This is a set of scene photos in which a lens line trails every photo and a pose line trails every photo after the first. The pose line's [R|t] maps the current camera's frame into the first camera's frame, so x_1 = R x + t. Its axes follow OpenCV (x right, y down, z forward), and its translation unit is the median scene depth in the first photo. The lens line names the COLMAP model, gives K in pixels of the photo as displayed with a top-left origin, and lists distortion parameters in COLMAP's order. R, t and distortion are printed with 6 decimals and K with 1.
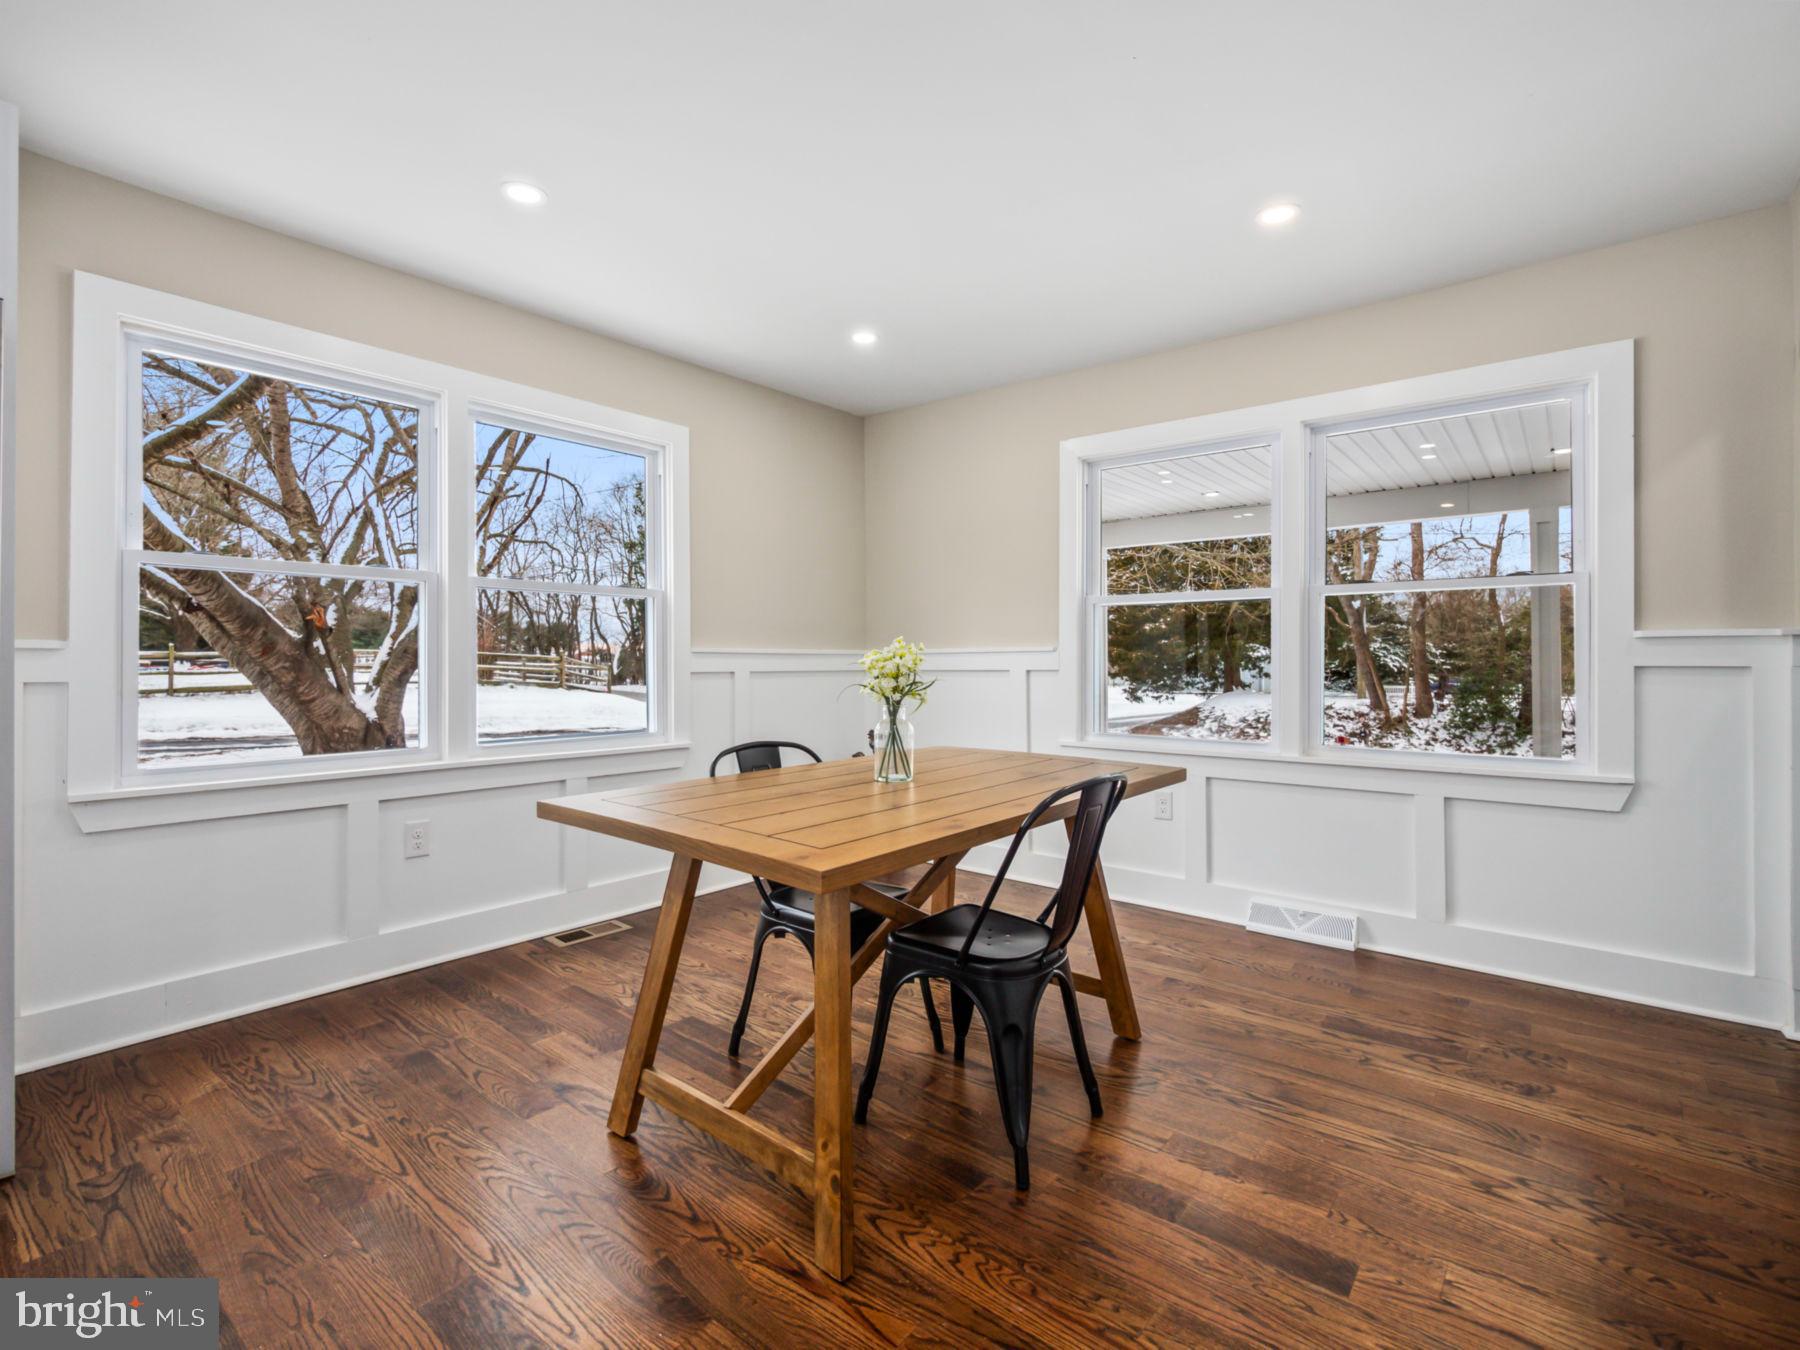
lens RADIAL K [[843.0, 0, 896.3], [0, 843.0, 662.1], [0, 0, 1]] dist [-0.000061, 0.000287]
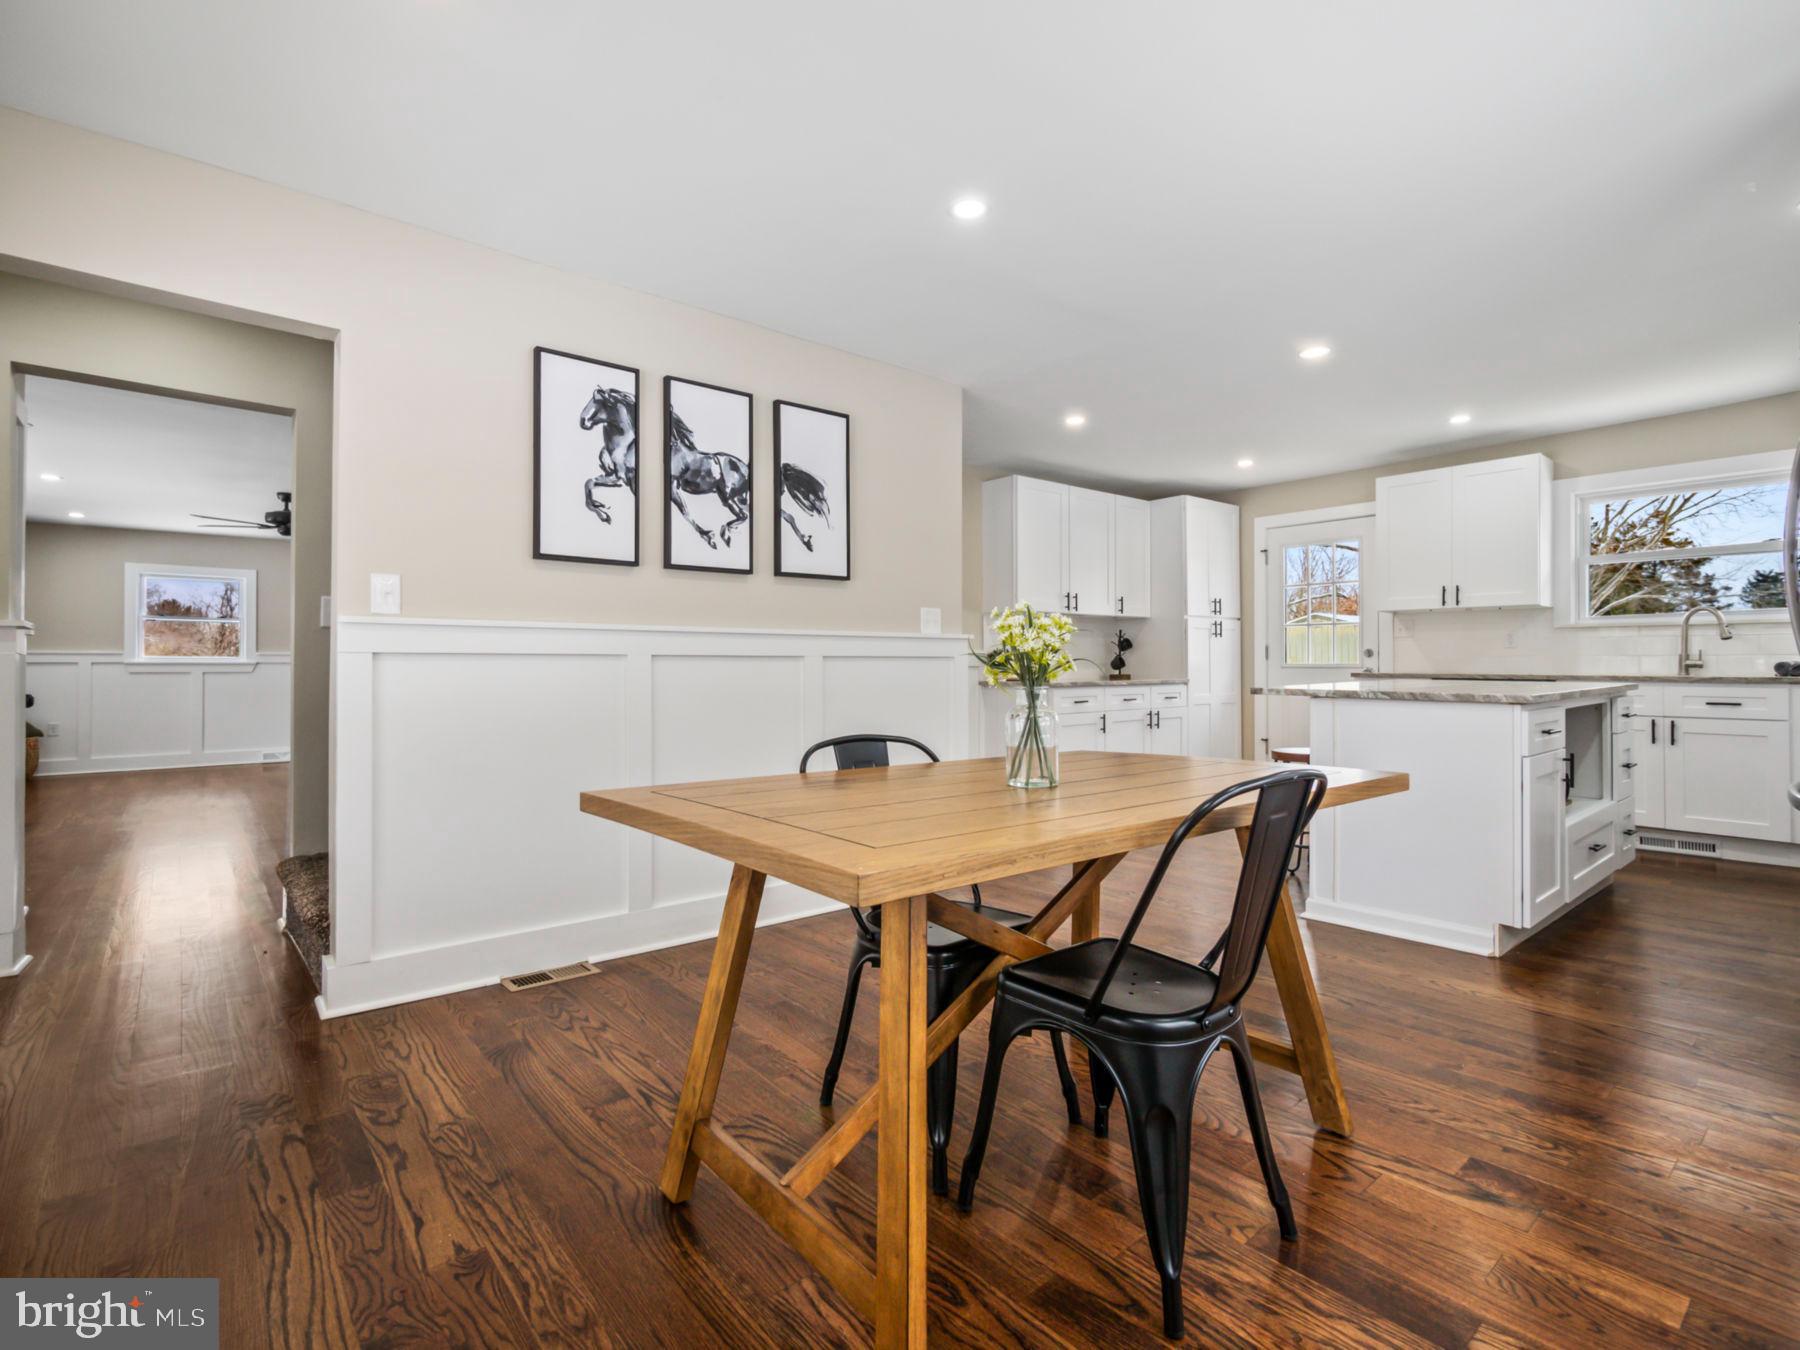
lens RADIAL K [[843.0, 0, 896.3], [0, 843.0, 662.1], [0, 0, 1]] dist [-0.000061, 0.000287]
pose [[-0.979874, 0.007088, 0.199489, -0.030254], [0.006162, 0.999967, -0.005259, 0.028890], [-0.199520, -0.003924, -0.979886, 1.571285]]
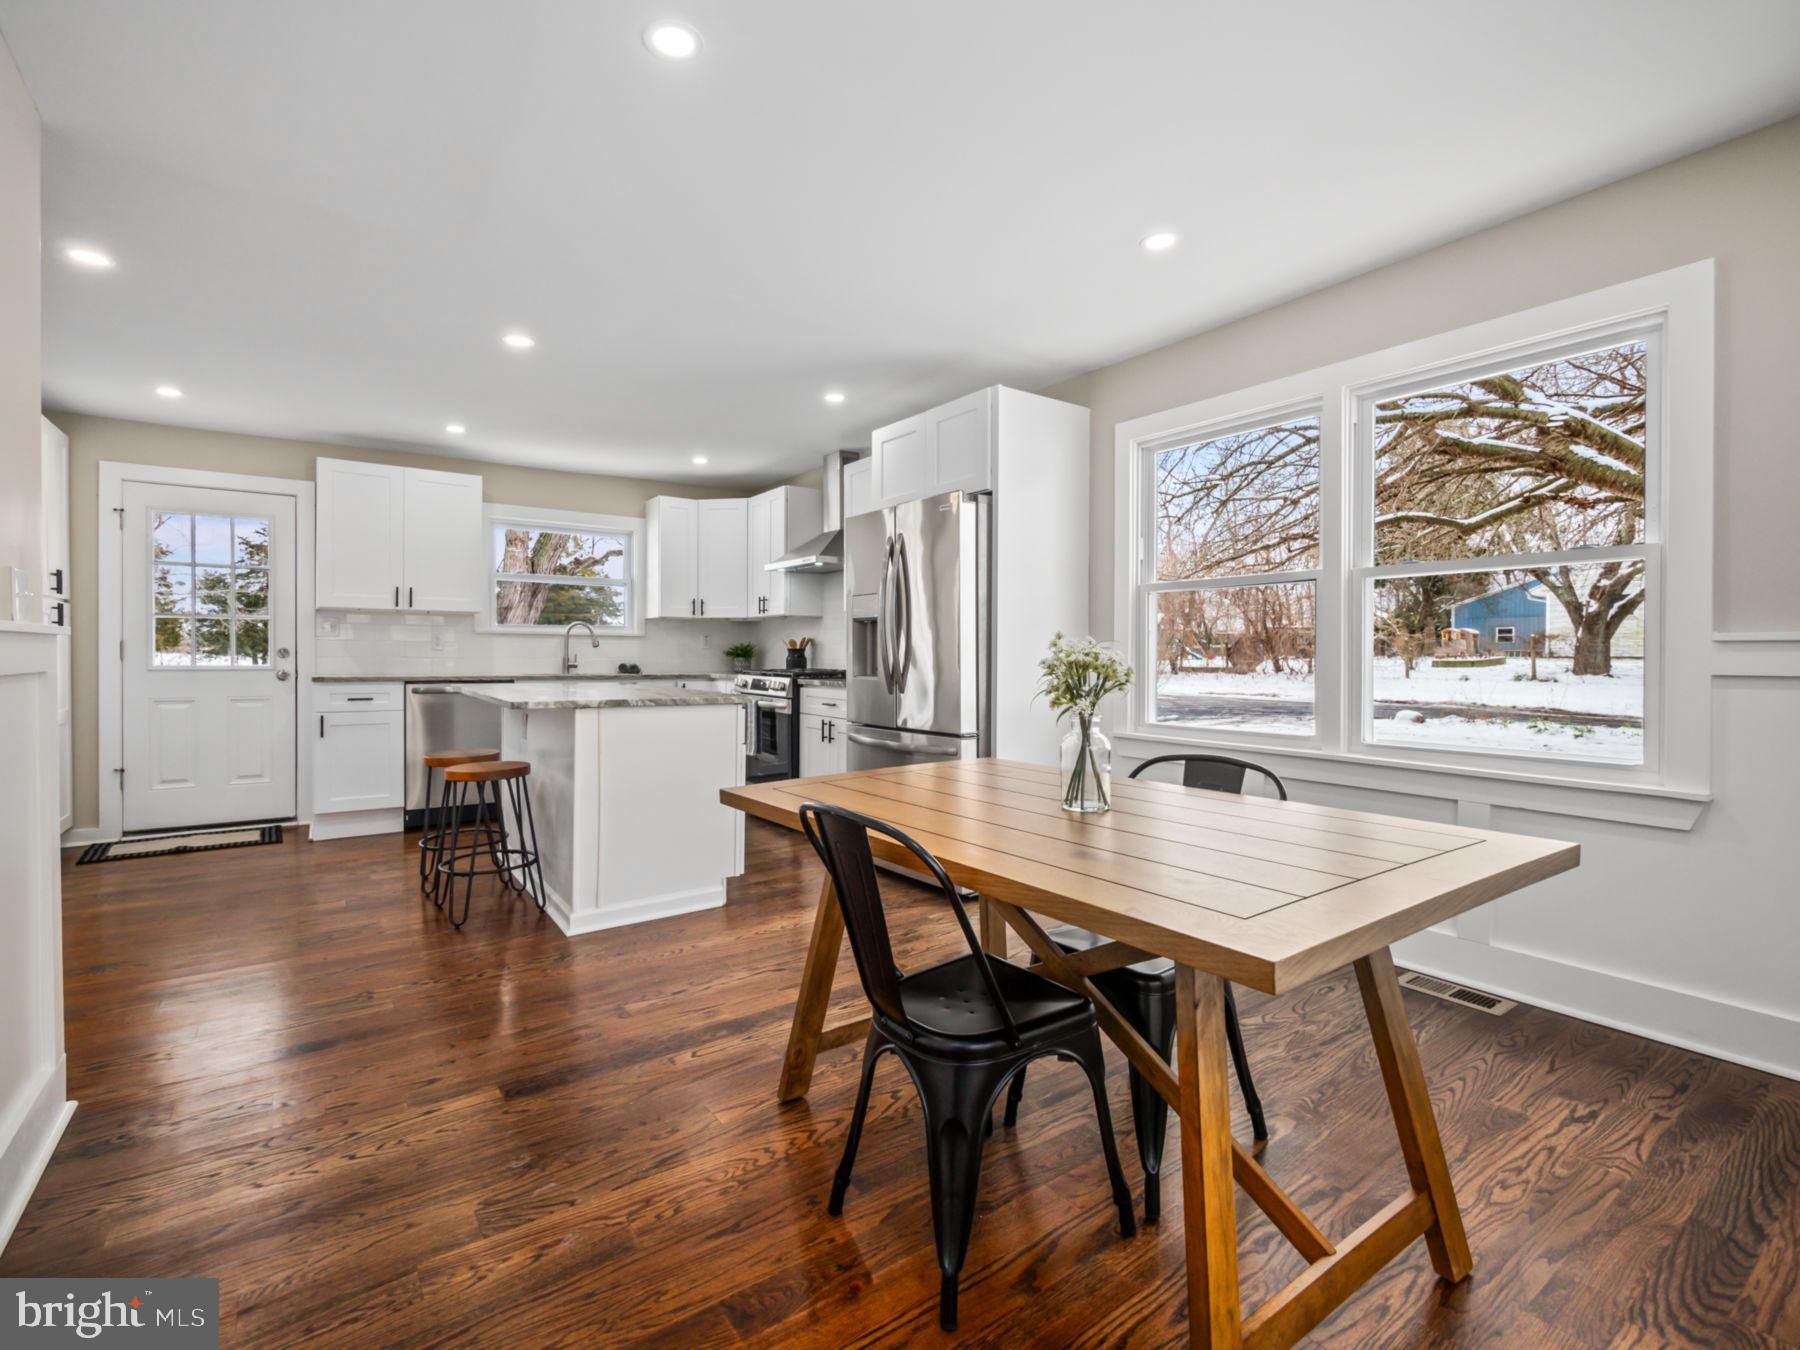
lens RADIAL K [[843.0, 0, 896.3], [0, 843.0, 662.1], [0, 0, 1]] dist [-0.000061, 0.000287]
pose [[-0.267901, 0.015494, -0.963322, 0.733149], [0.002055, 0.999878, 0.015510, -0.011310], [0.963444, 0.002175, -0.267900, 0.937855]]
